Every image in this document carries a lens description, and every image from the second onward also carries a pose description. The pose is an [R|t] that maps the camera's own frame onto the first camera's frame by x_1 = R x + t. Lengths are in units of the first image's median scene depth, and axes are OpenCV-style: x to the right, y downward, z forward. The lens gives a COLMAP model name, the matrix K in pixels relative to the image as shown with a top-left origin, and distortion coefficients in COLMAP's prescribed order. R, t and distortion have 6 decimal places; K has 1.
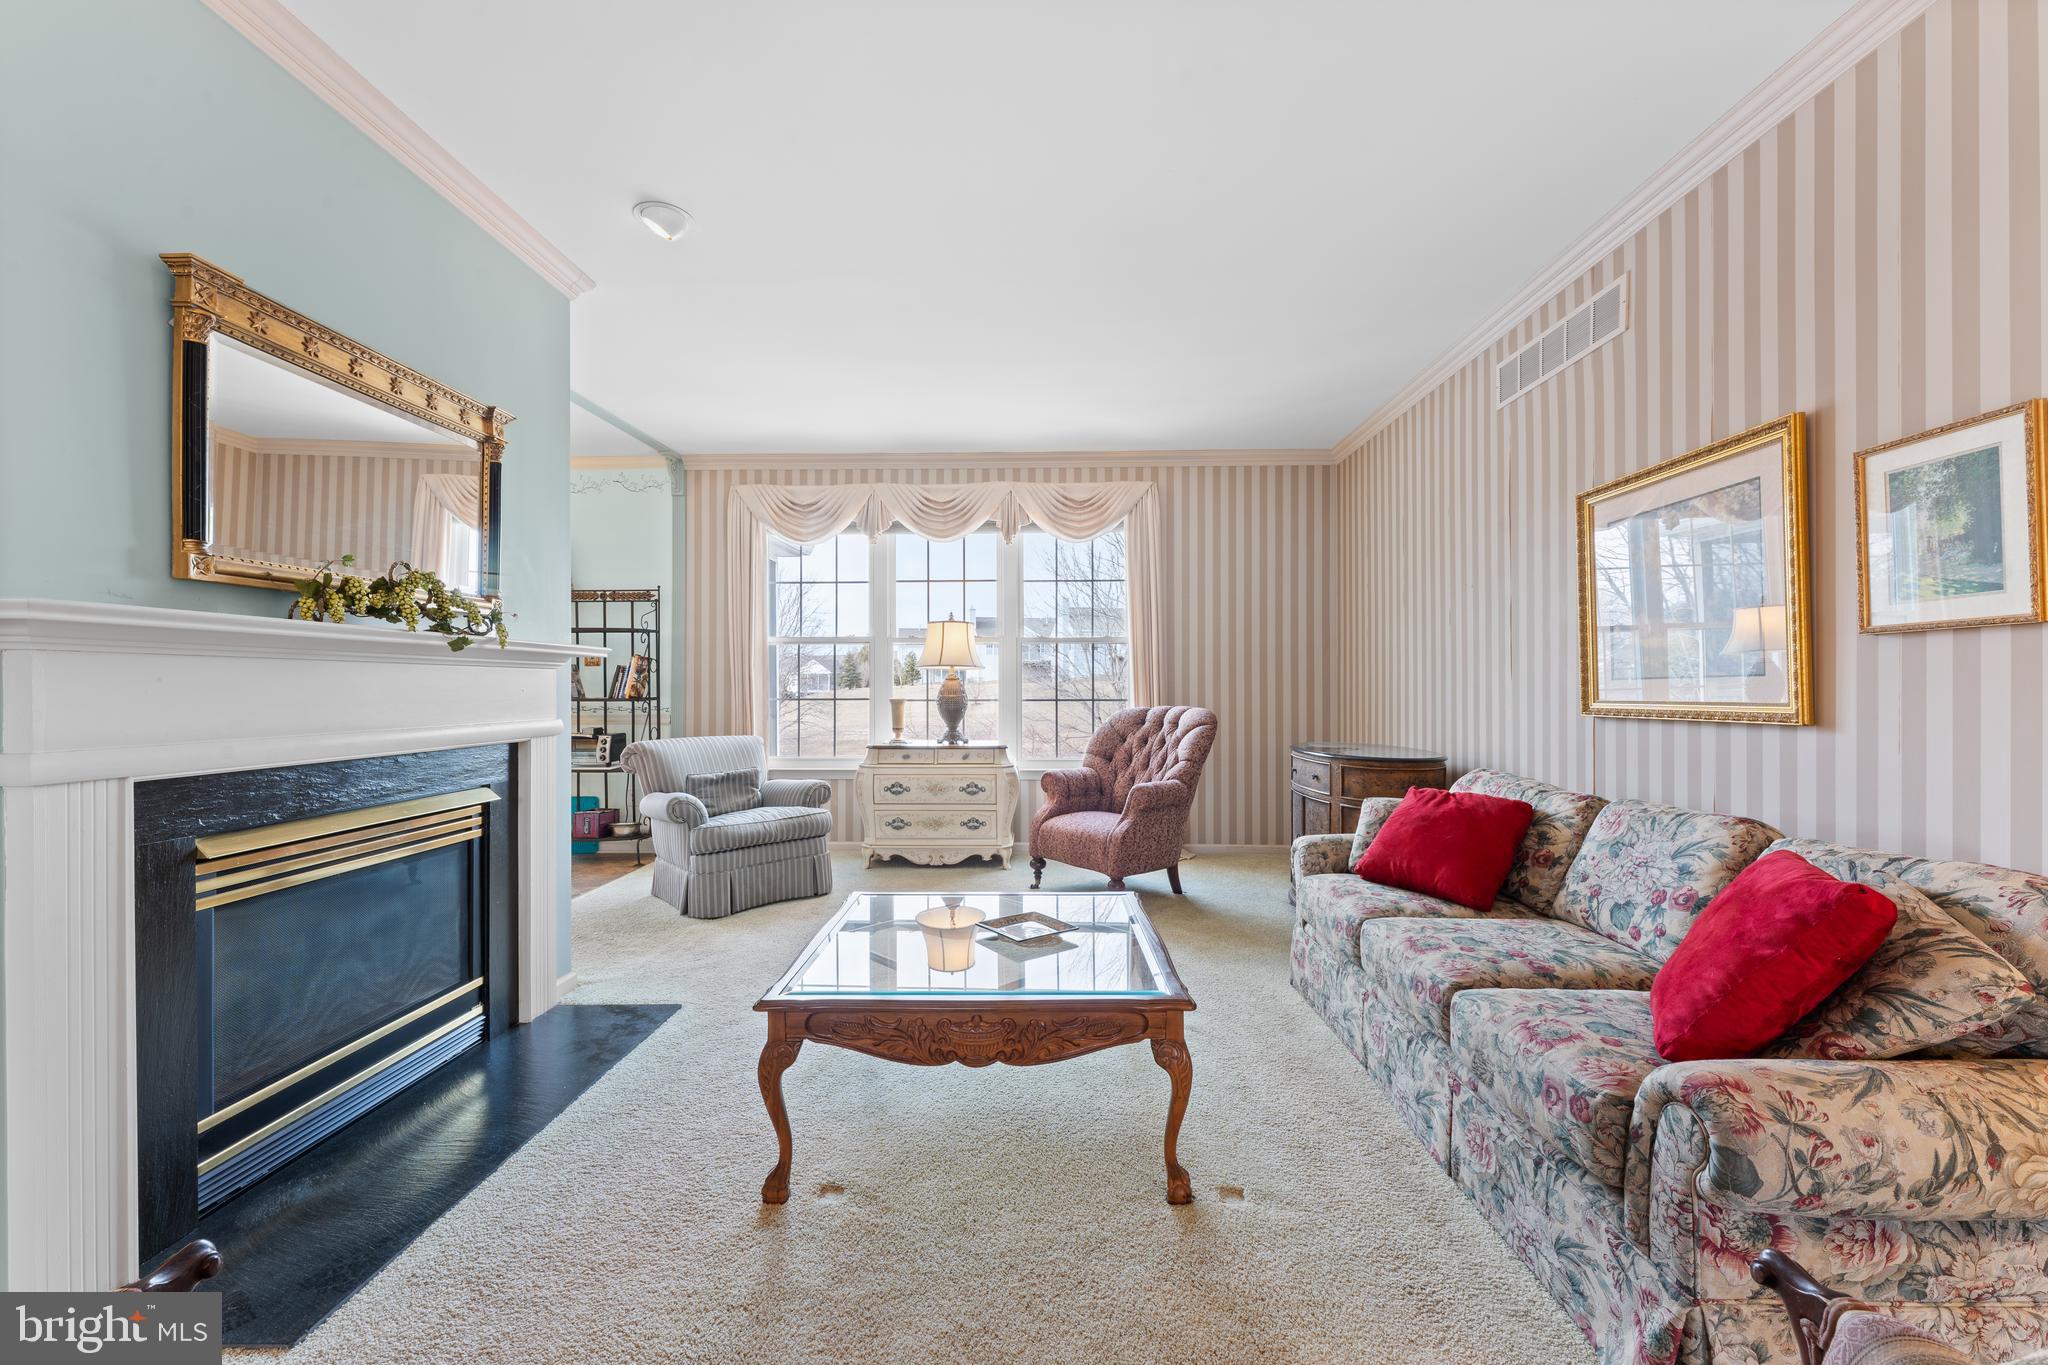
lens RADIAL K [[821.7, 0, 1022.0], [0, 821.7, 684.5], [0, 0, 1]] dist [0.001395, -0.000043]
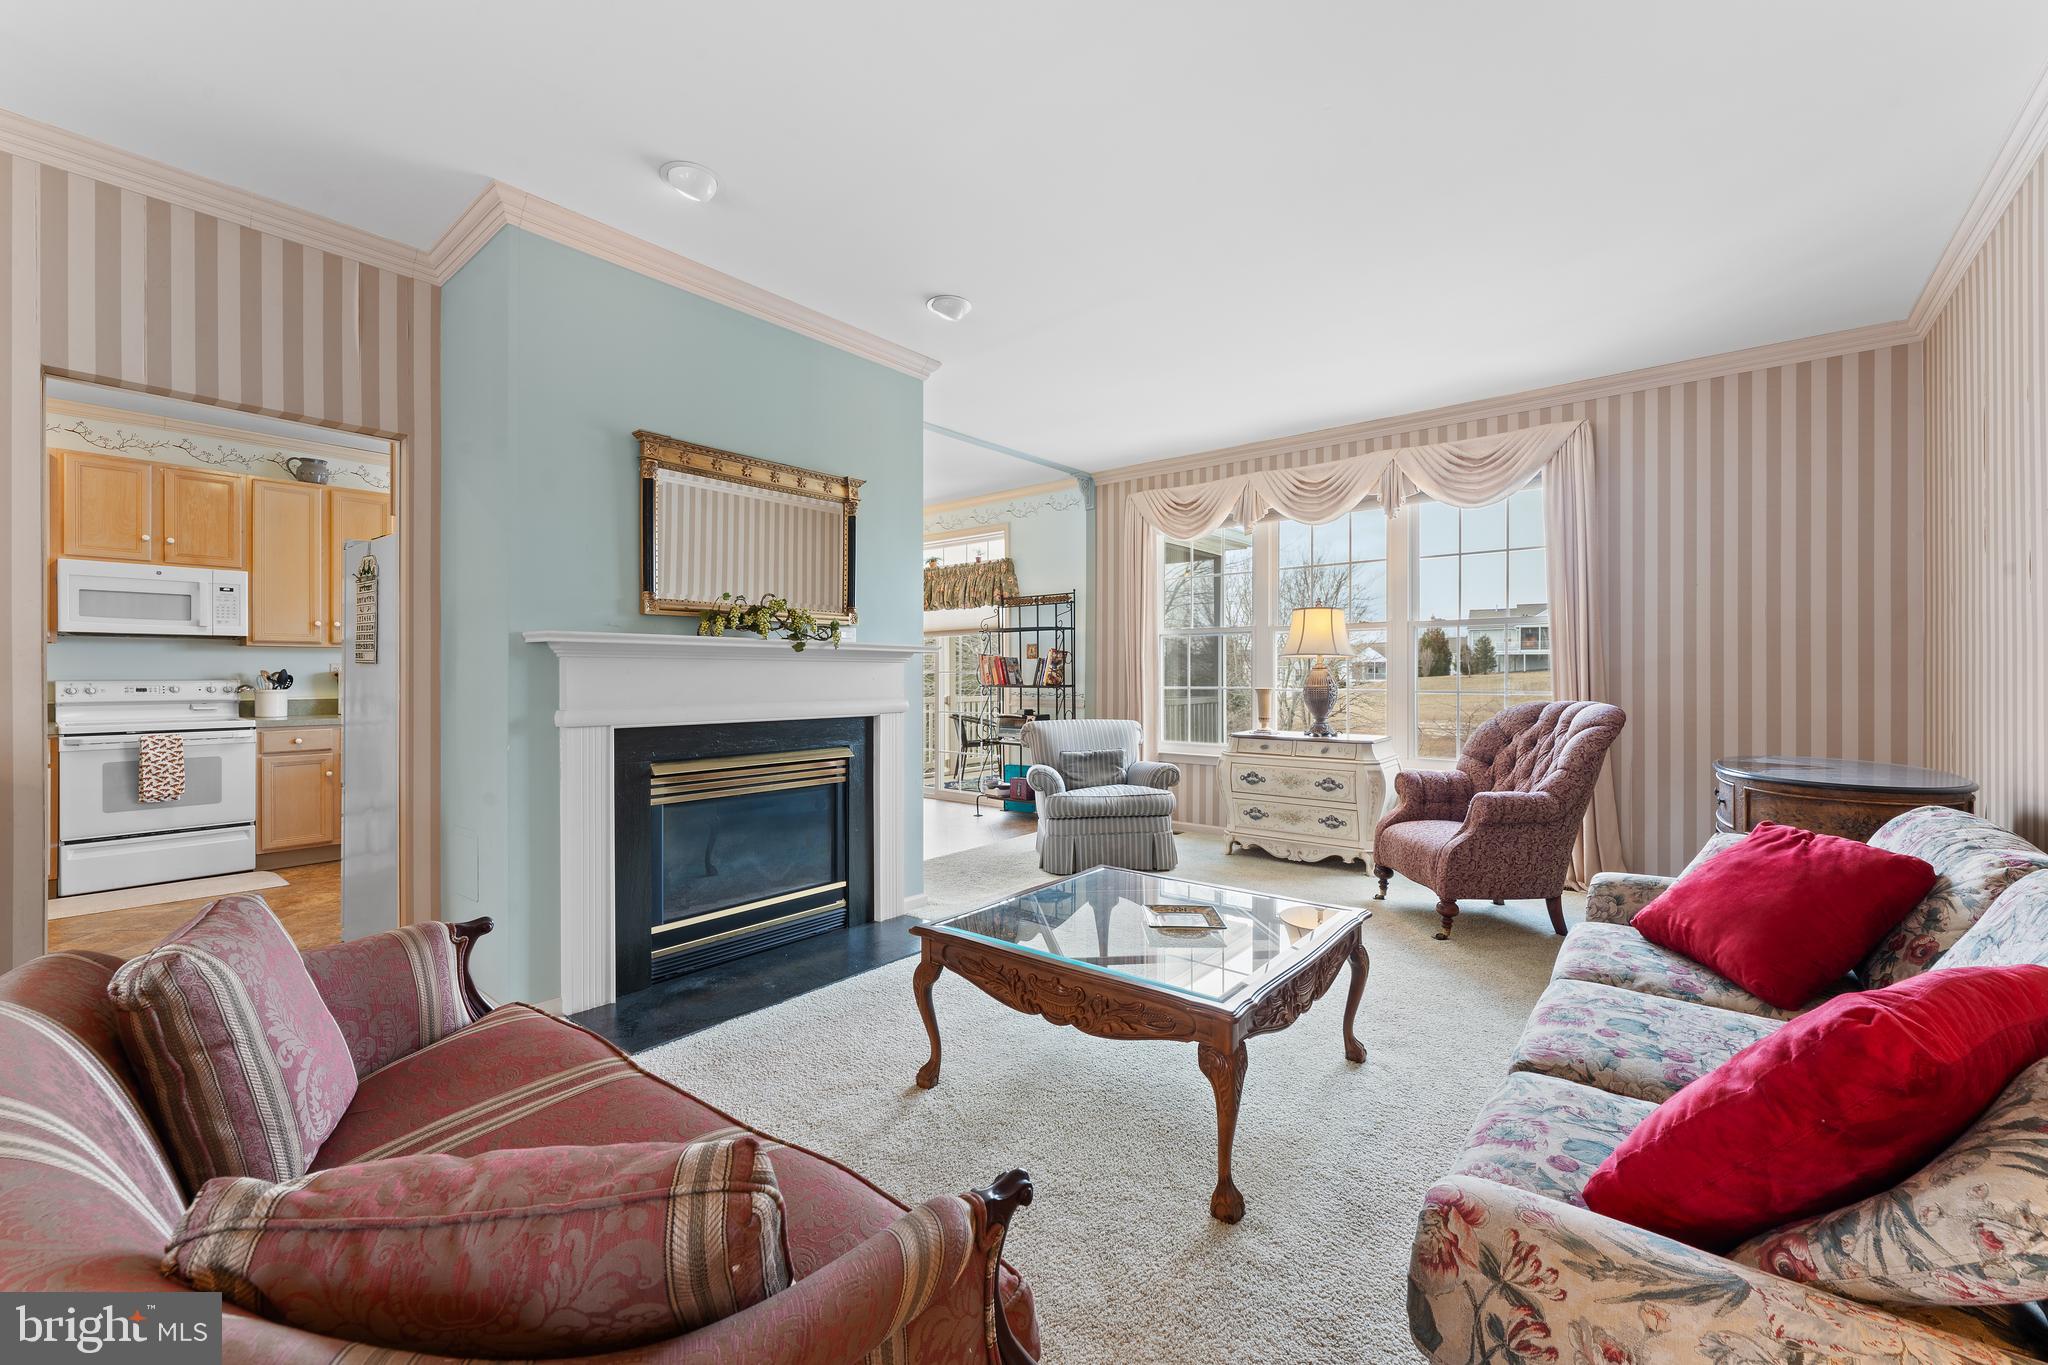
lens RADIAL K [[821.7, 0, 1022.0], [0, 821.7, 674.6], [0, 0, 1]] dist [0.001395, -0.000043]
pose [[0.790474, 0.000402, -0.612496, 0.377765], [0.000465, 0.999999, 0.001256, -0.001091], [0.612496, -0.001278, 0.790473, 0.060706]]
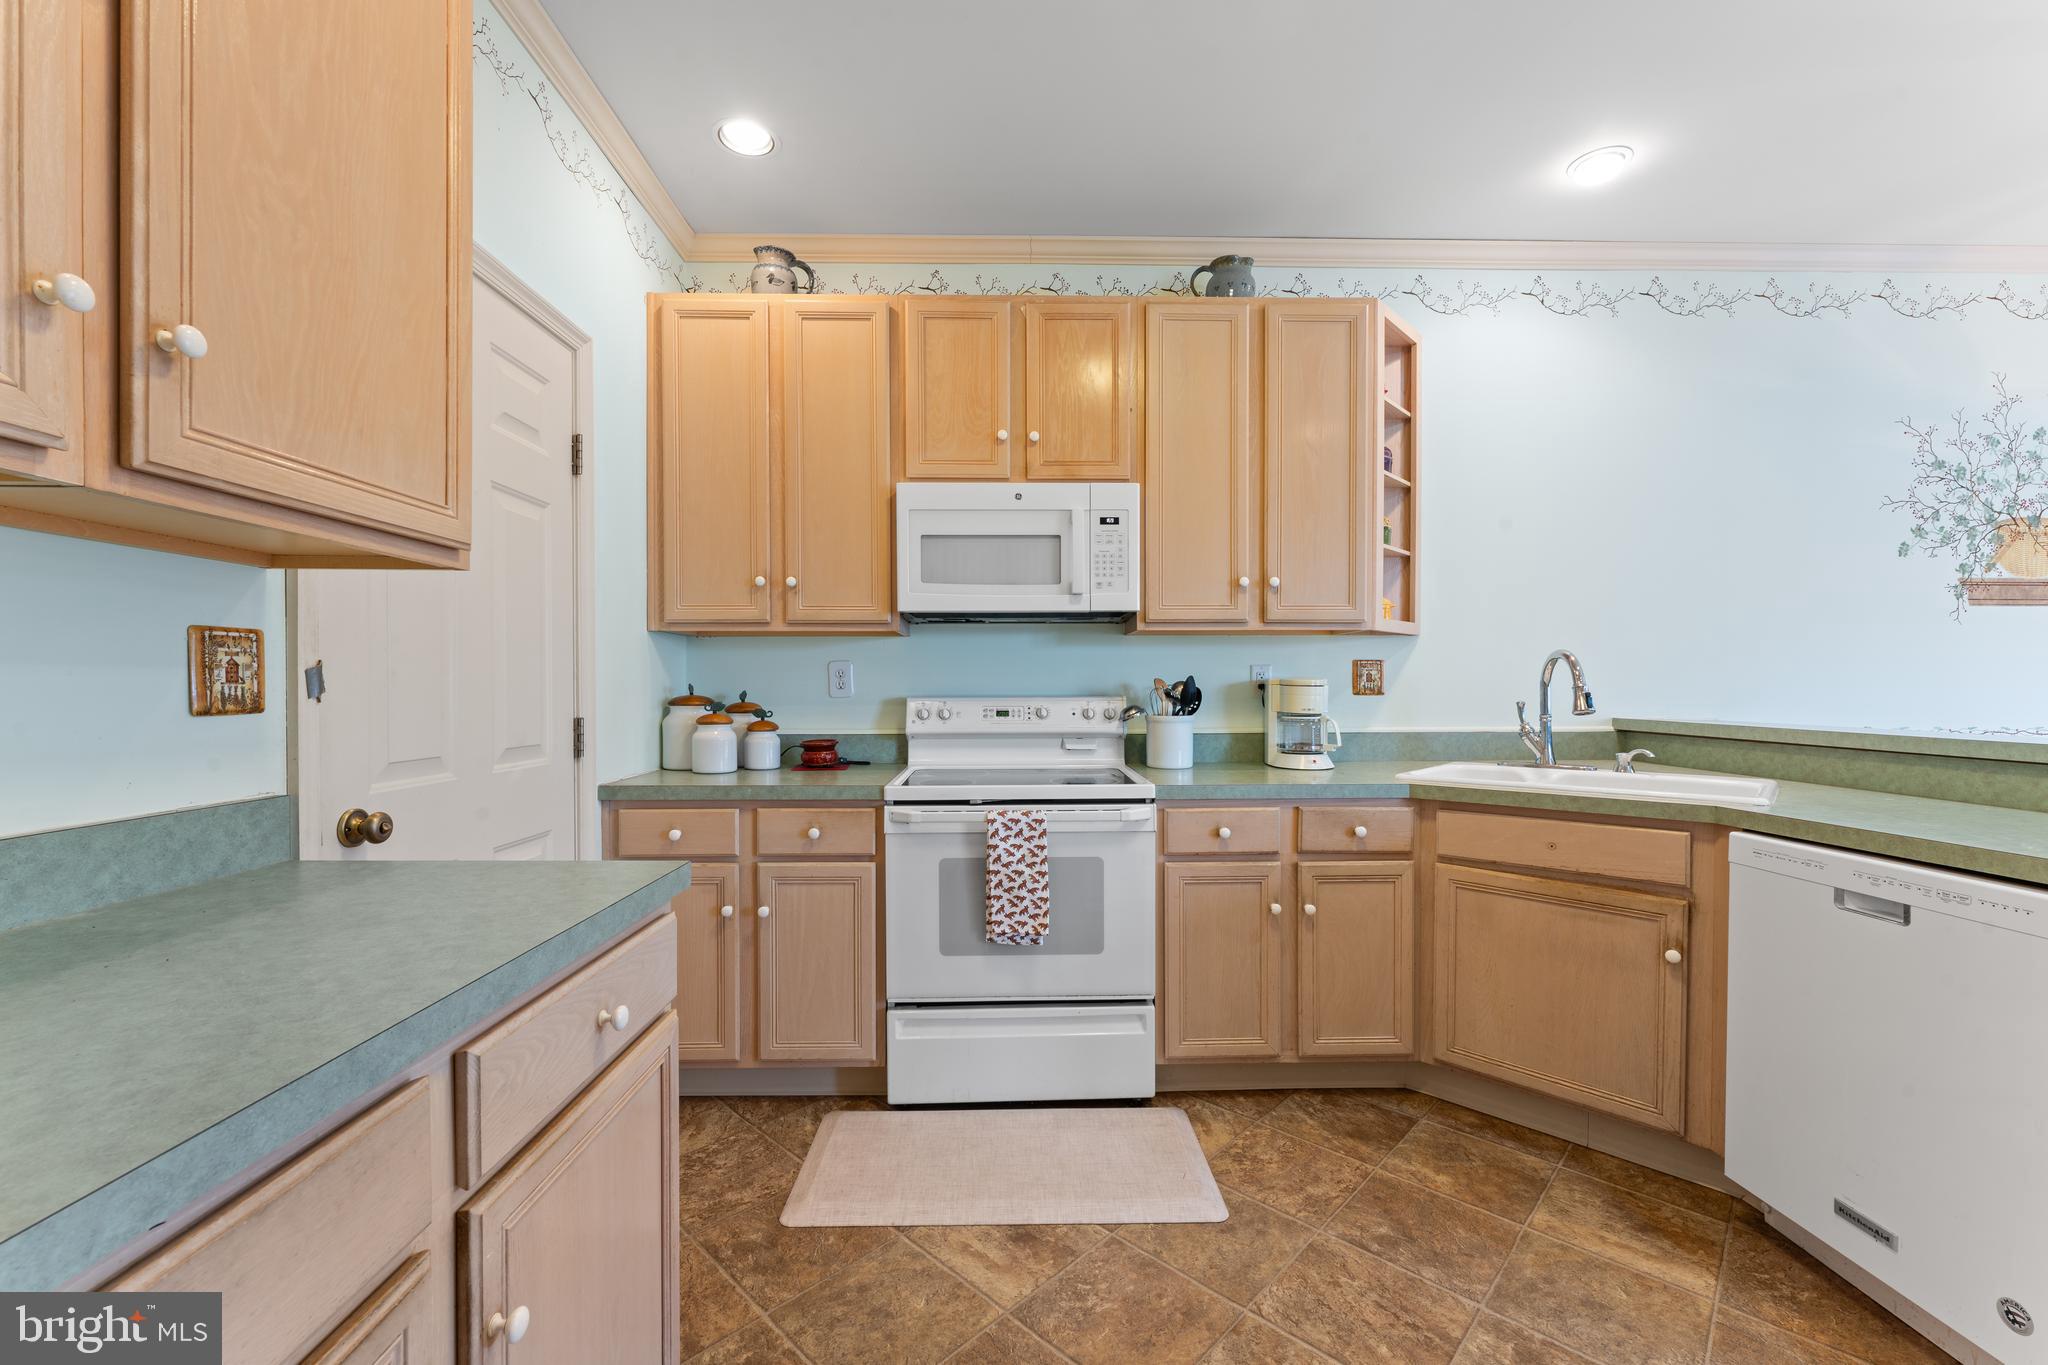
lens RADIAL K [[821.7, 0, 1028.1], [0, 821.7, 693.8], [0, 0, 1]] dist [0.001395, -0.000043]
pose [[0.058572, 0.013480, -0.998192, -0.994897], [0.003904, 0.999898, 0.013732, -0.004802], [0.998276, -0.004701, 0.058513, 0.246431]]
